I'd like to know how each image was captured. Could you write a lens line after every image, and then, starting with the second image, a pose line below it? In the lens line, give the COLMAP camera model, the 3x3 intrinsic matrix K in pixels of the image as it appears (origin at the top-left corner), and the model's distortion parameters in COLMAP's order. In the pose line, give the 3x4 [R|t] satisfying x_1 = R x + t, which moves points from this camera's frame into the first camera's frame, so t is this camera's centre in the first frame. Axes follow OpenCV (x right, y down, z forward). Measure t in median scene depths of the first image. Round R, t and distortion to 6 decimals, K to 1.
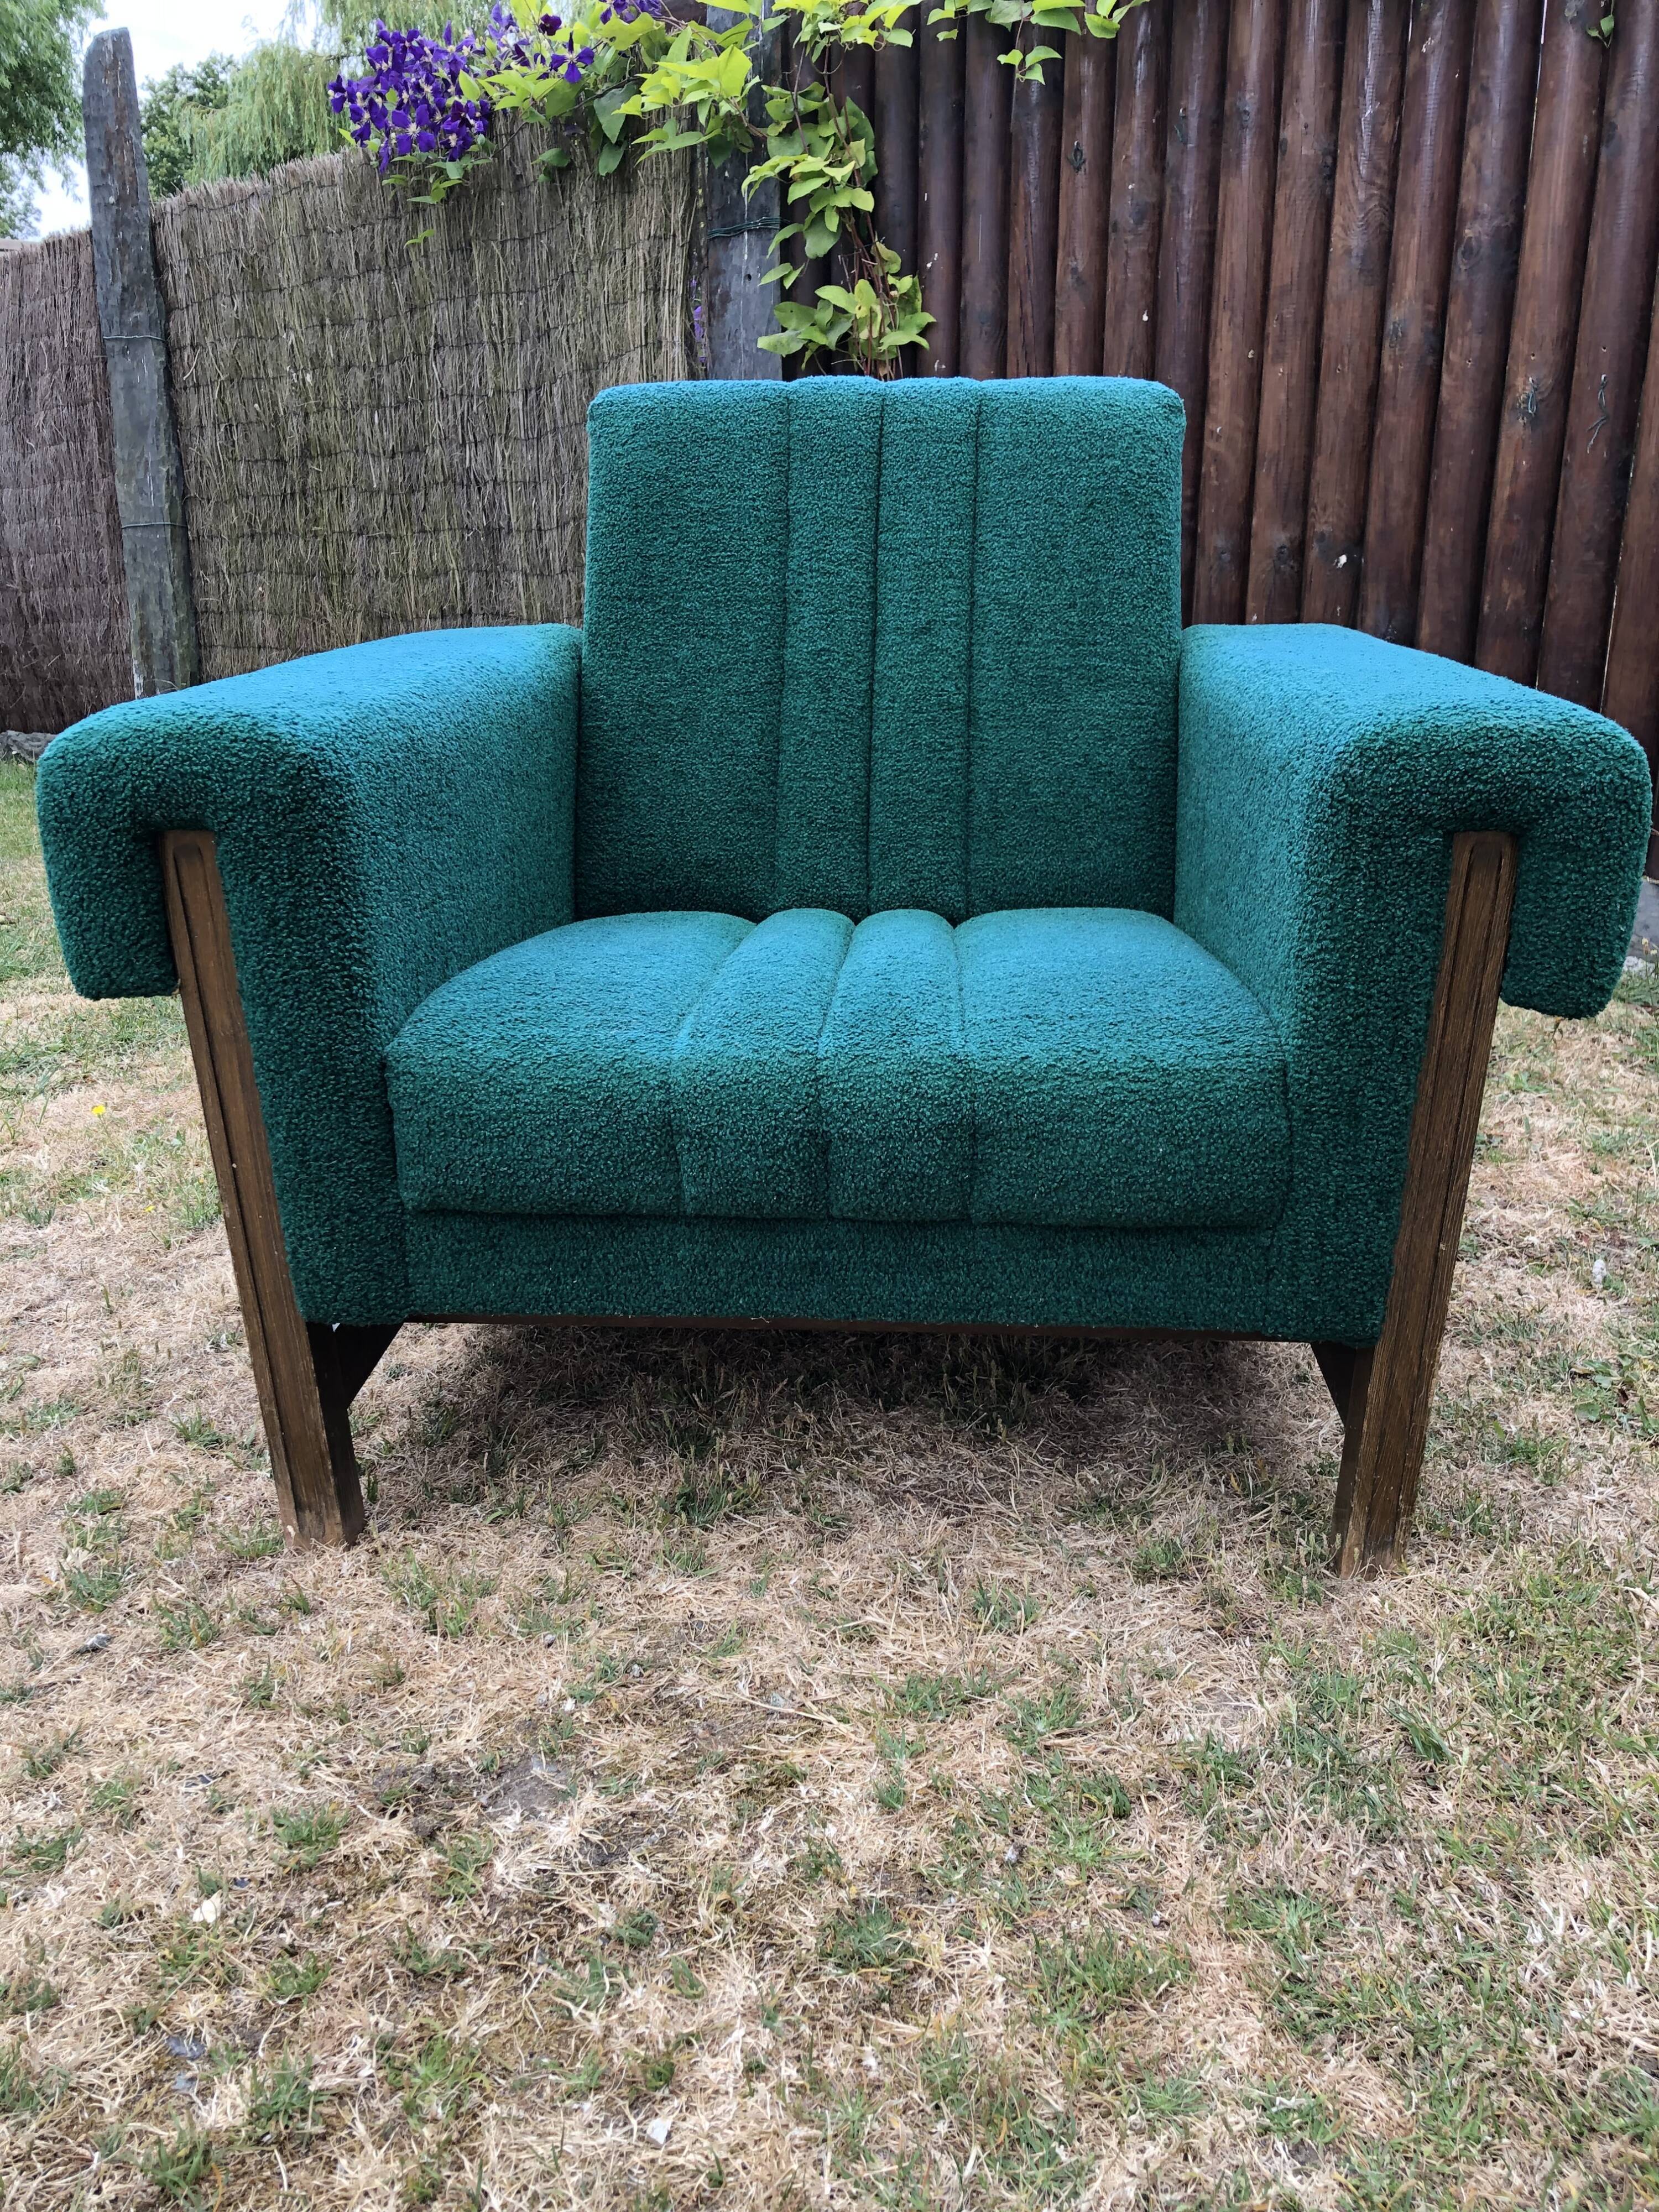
lens RADIAL K [[1810.9, 0, 829.5], [0, 1810.9, 1105.6], [0, 0, 1]] dist [0.014045, 0.003853]
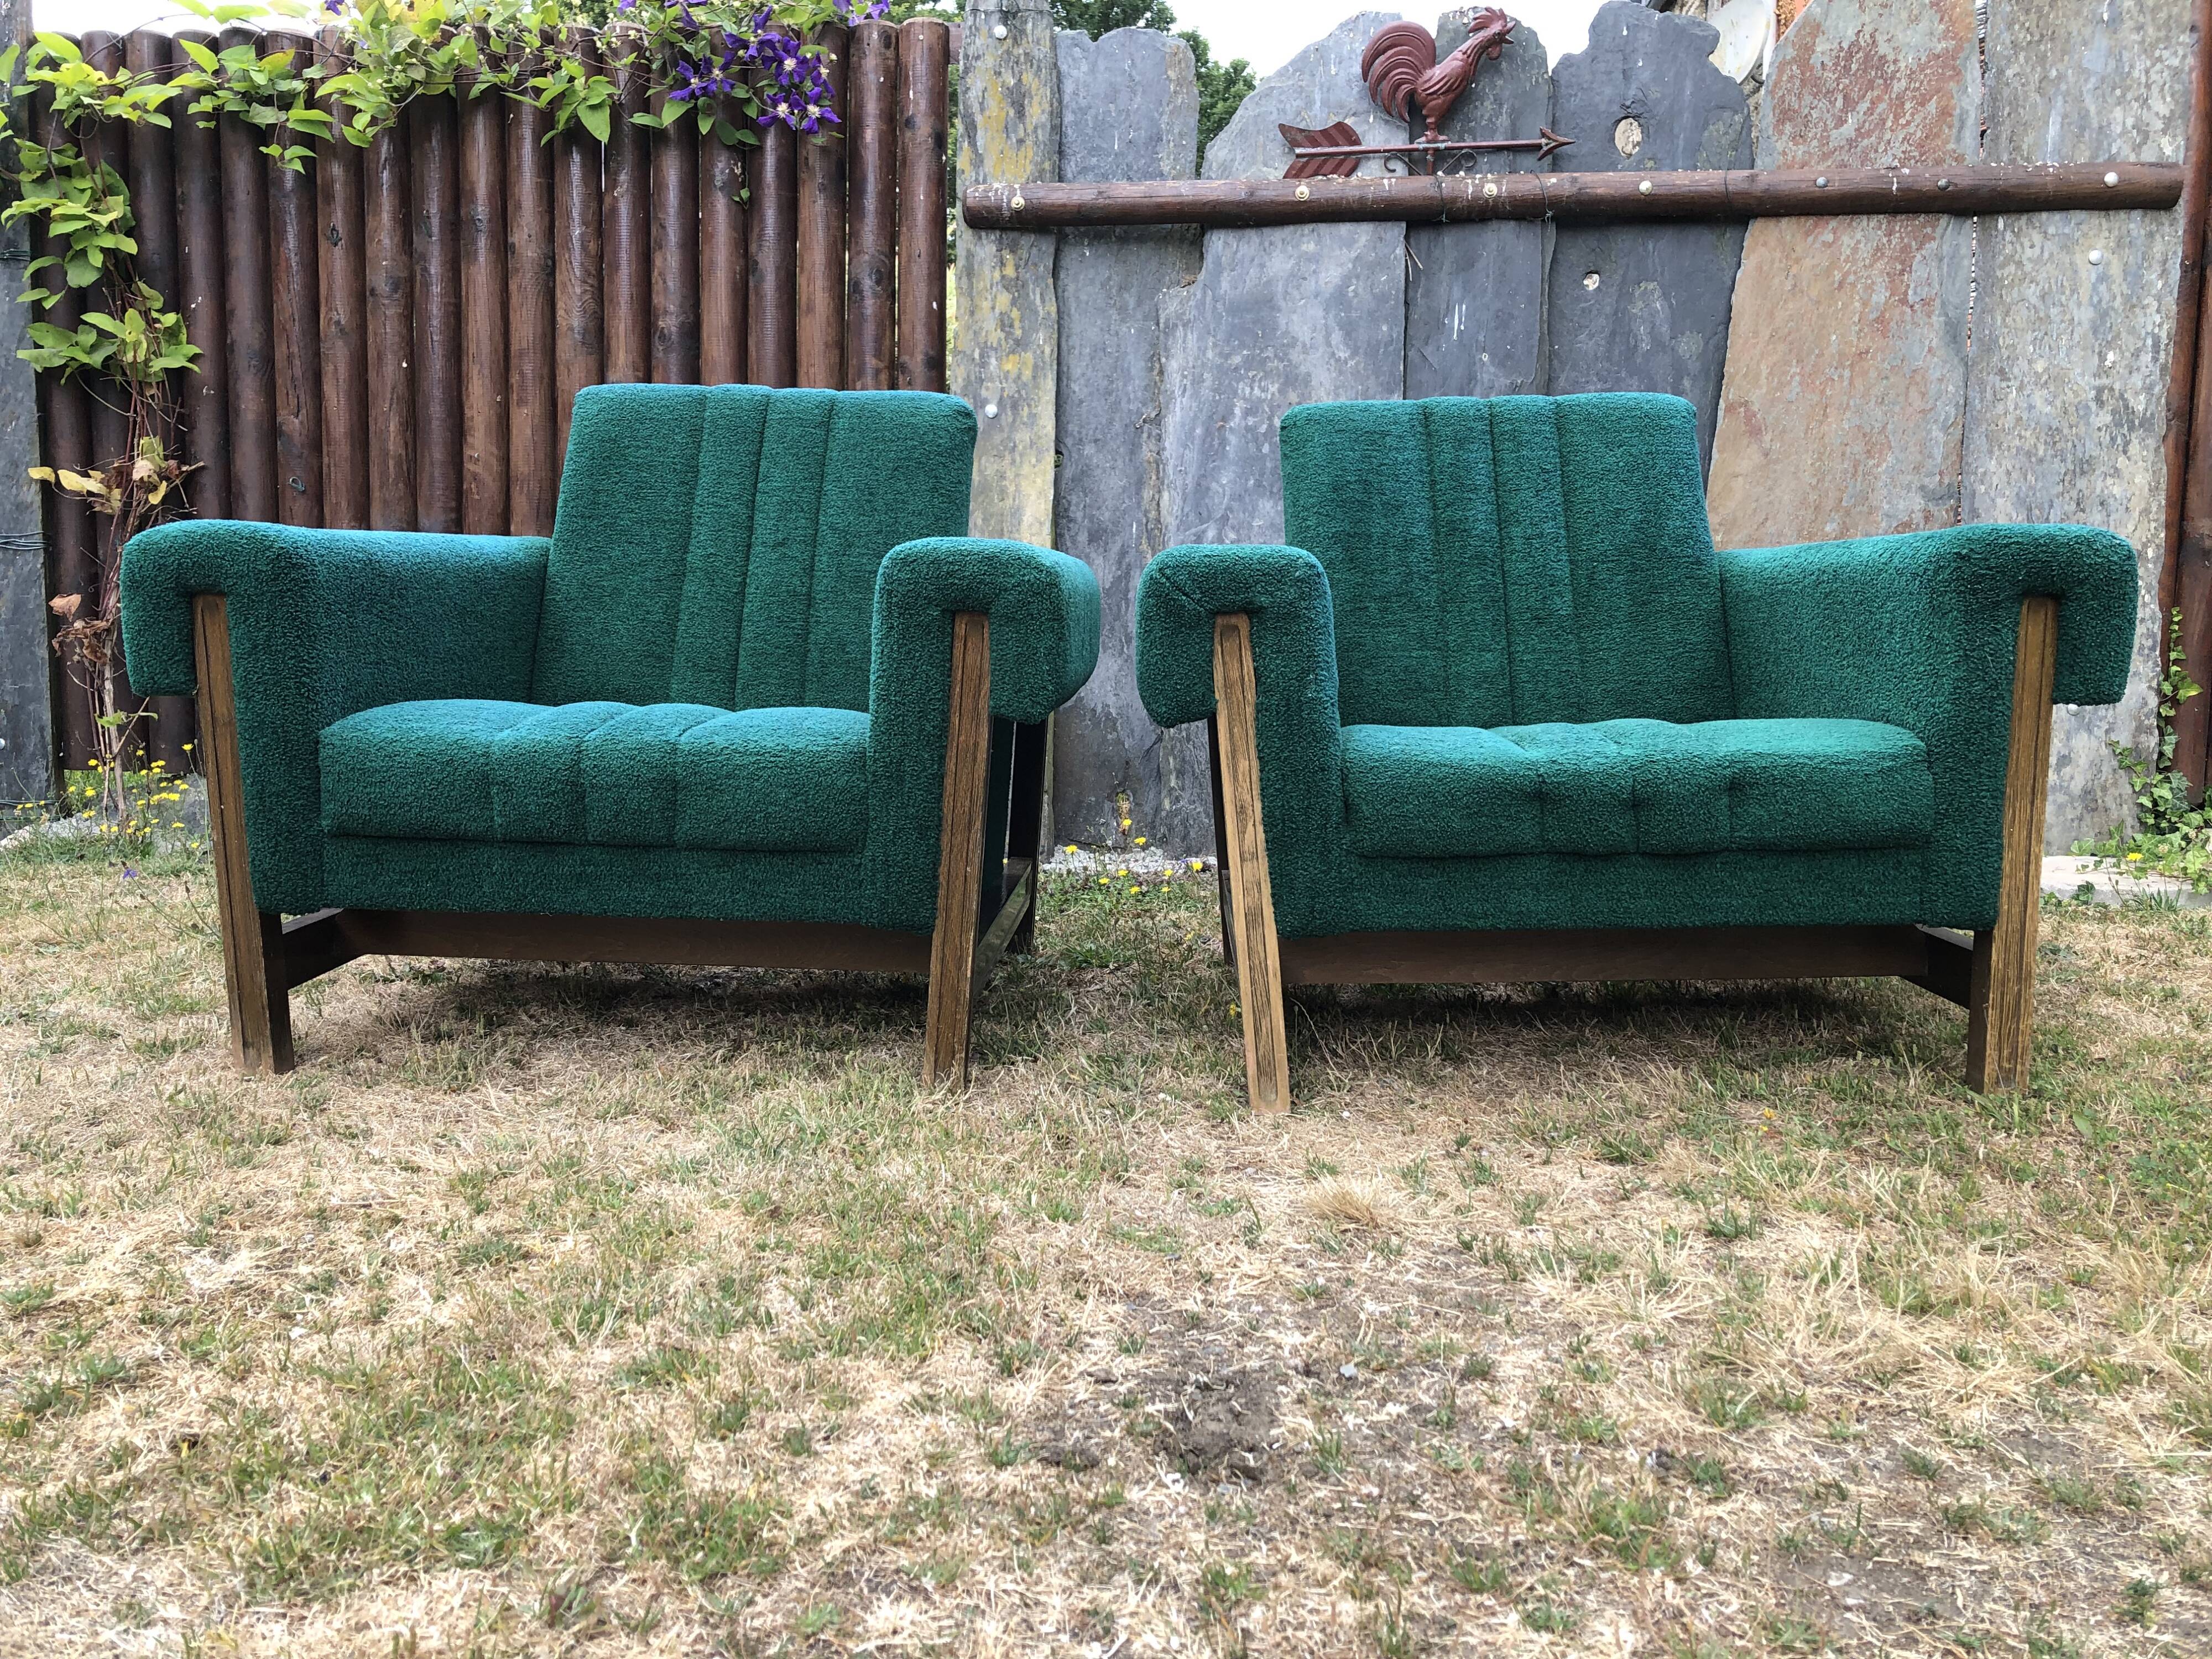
lens RADIAL K [[1810.9, 0, 1090.0], [0, 1810.9, 788.9], [0, 0, 1]] dist [0.014045, 0.003853]
pose [[0.842576, -0.034000, 0.537504, -0.118054], [0.149222, 0.973671, -0.172327, 0.137486], [-0.517493, 0.225406, 0.825465, -0.198259]]
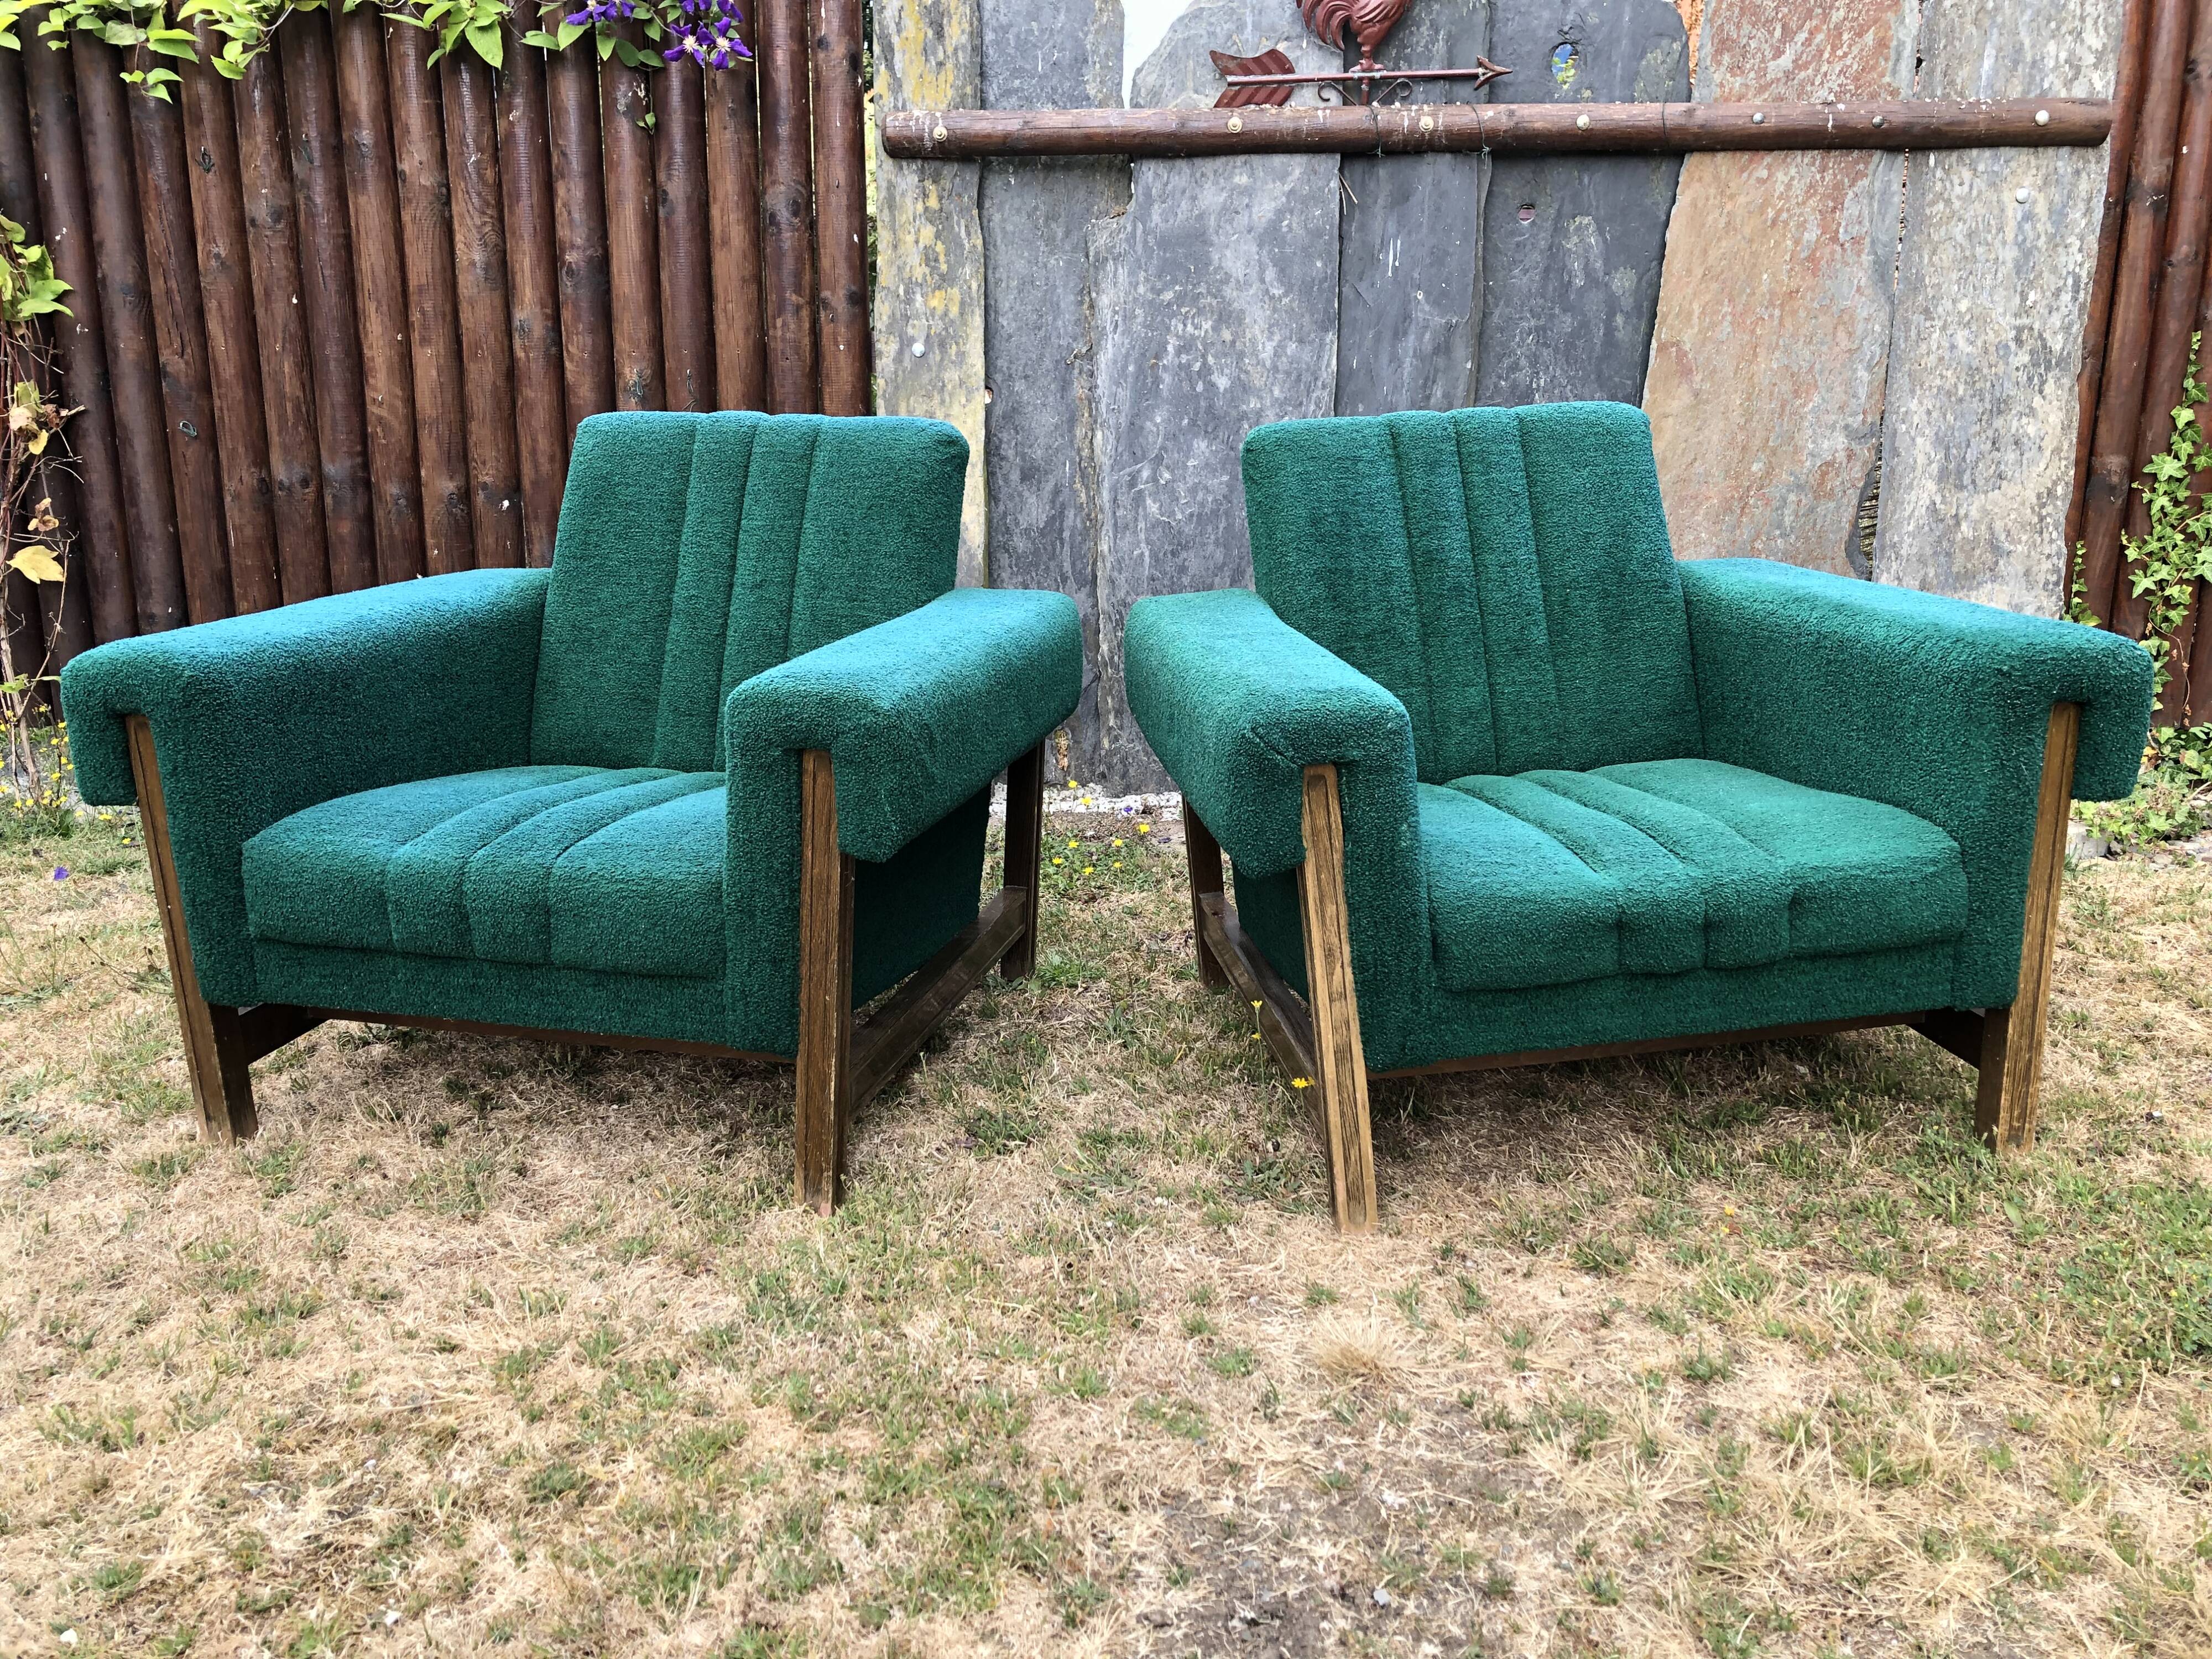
lens RADIAL K [[1810.9, 0, 1093.7], [0, 1810.9, 791.5], [0, 0, 1]] dist [0.014045, 0.003853]
pose [[0.805175, -0.127520, 0.579165, -0.145850], [0.179980, 0.983091, -0.033759, 0.000676], [-0.565067, 0.131420, 0.814511, -0.211669]]
